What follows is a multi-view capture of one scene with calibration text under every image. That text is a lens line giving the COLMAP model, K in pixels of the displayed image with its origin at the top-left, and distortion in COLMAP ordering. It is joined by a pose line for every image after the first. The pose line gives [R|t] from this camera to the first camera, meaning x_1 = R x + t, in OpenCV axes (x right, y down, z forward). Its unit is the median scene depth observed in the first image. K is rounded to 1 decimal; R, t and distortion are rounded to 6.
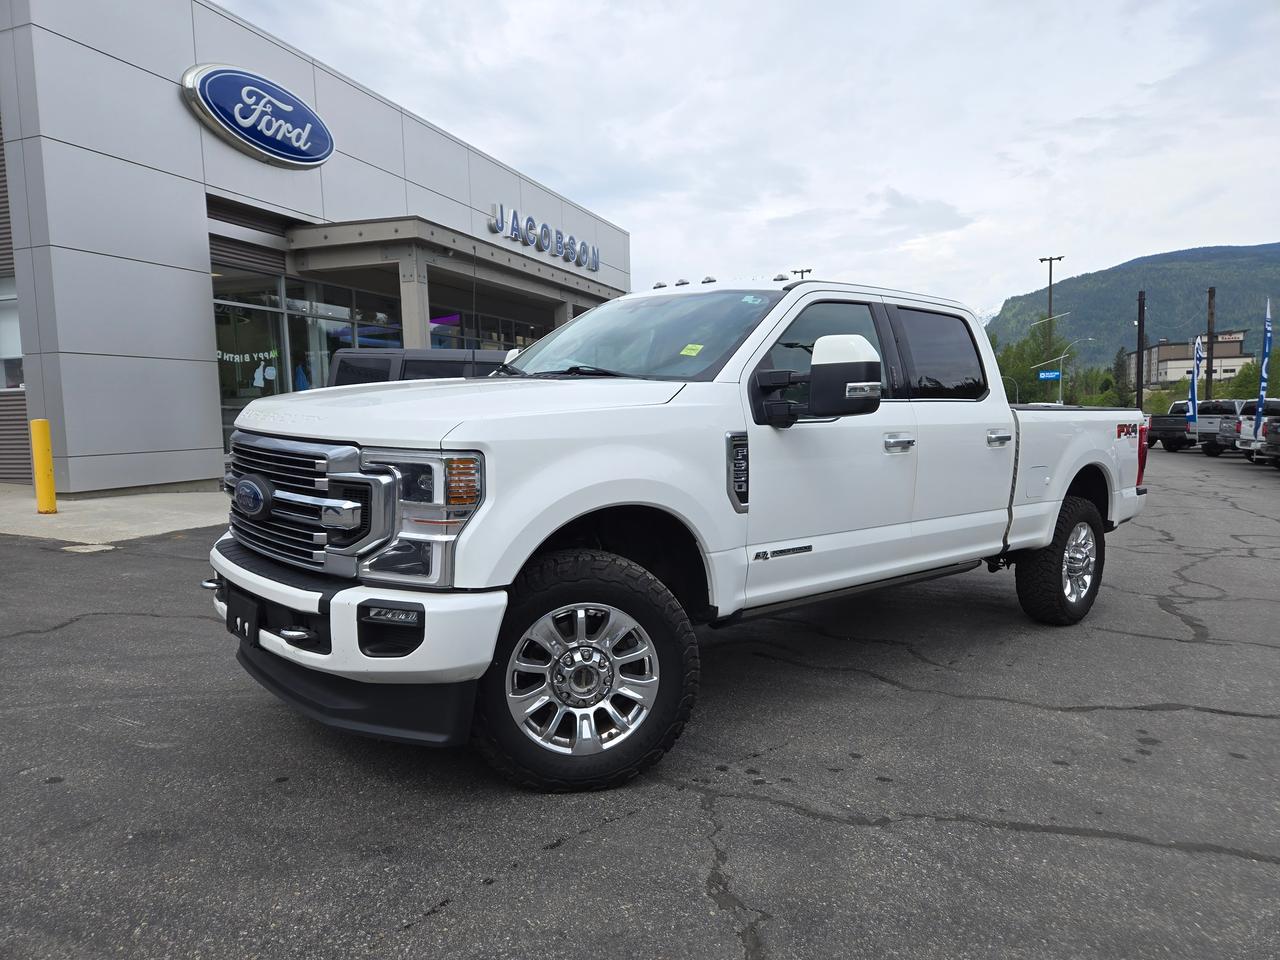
lens RADIAL K [[844.6, 0, 640.0], [0, 844.6, 480.0], [0, 0, 1]] dist [0.080031, -0.064097]
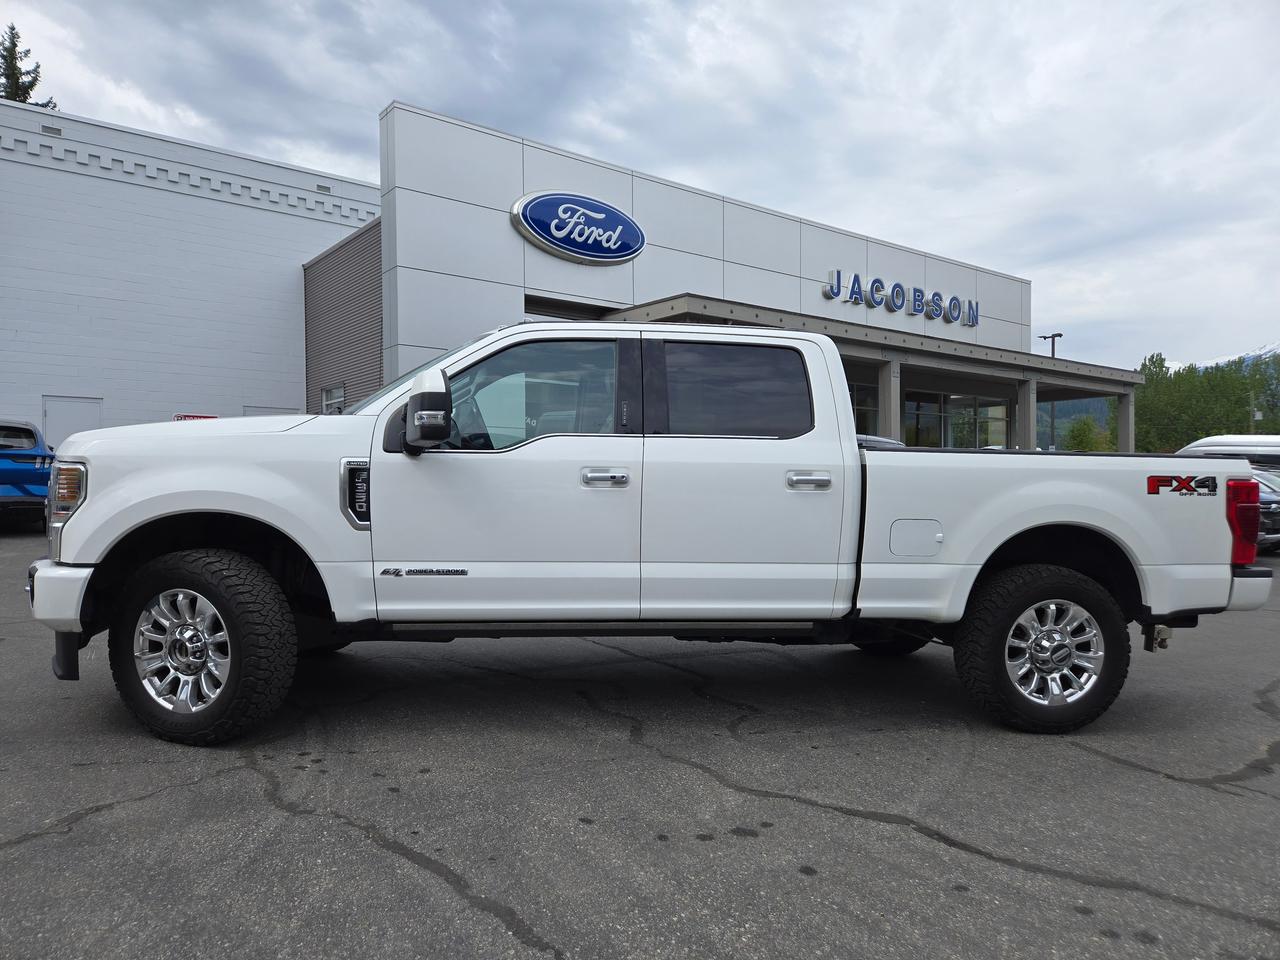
lens RADIAL K [[843.9, 0, 627.0], [0, 843.9, 485.4], [0, 0, 1]] dist [0.079295, -0.061429]
pose [[0.843771, 0.018296, -0.536391, 0.286752], [-0.058985, 0.996526, -0.058795, 0.007034], [0.533452, 0.081249, 0.841919, 0.066225]]
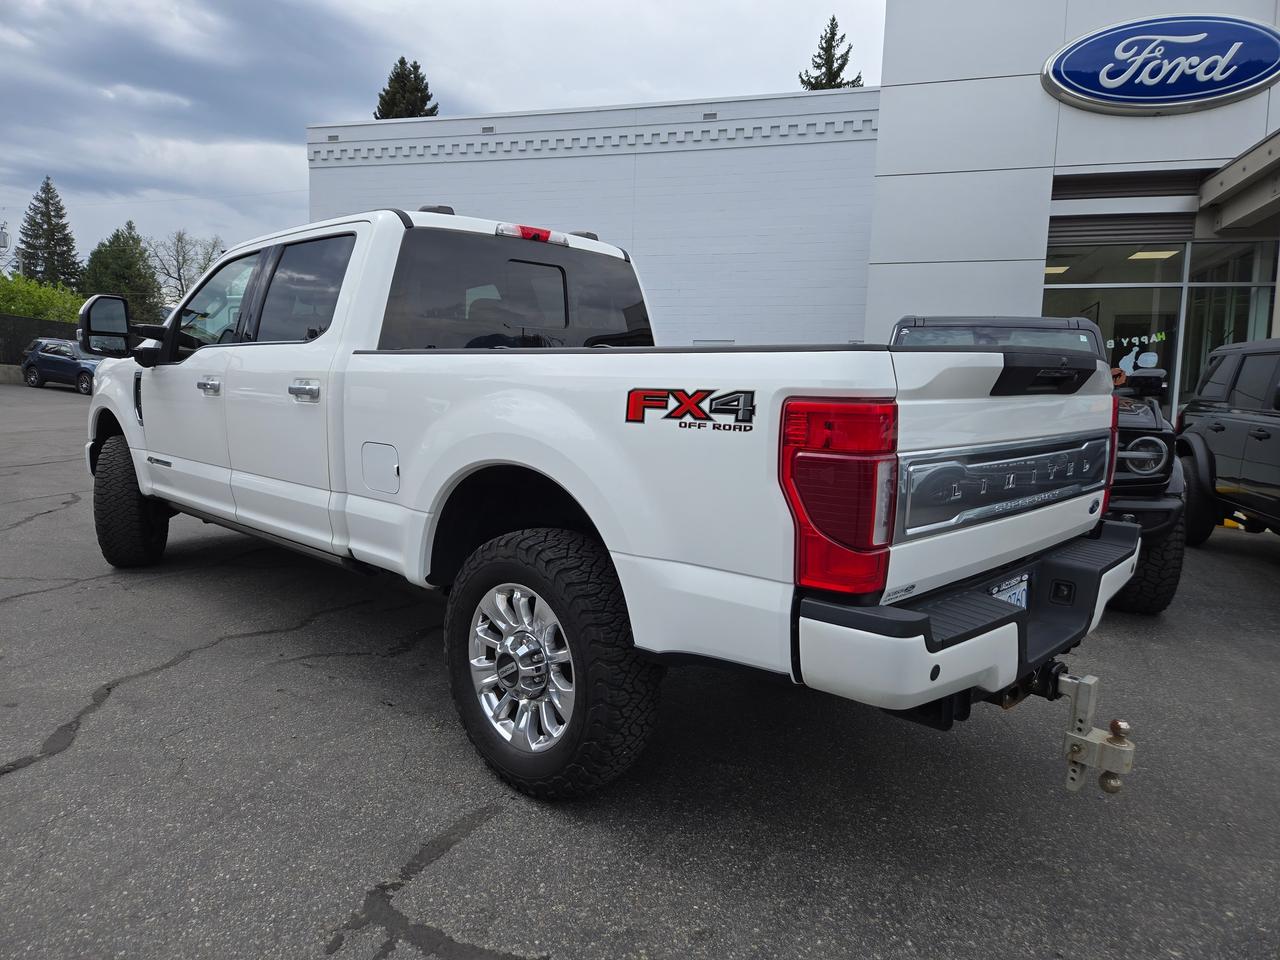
lens RADIAL K [[860.2, 0, 631.9], [0, 860.2, 477.4], [0, 0, 1]] dist [0.070696, -0.054559]
pose [[0.071343, 0.097119, -0.992713, 0.476080], [-0.115703, 0.989336, 0.088473, -0.029437], [0.990718, 0.108548, 0.081819, 0.485868]]
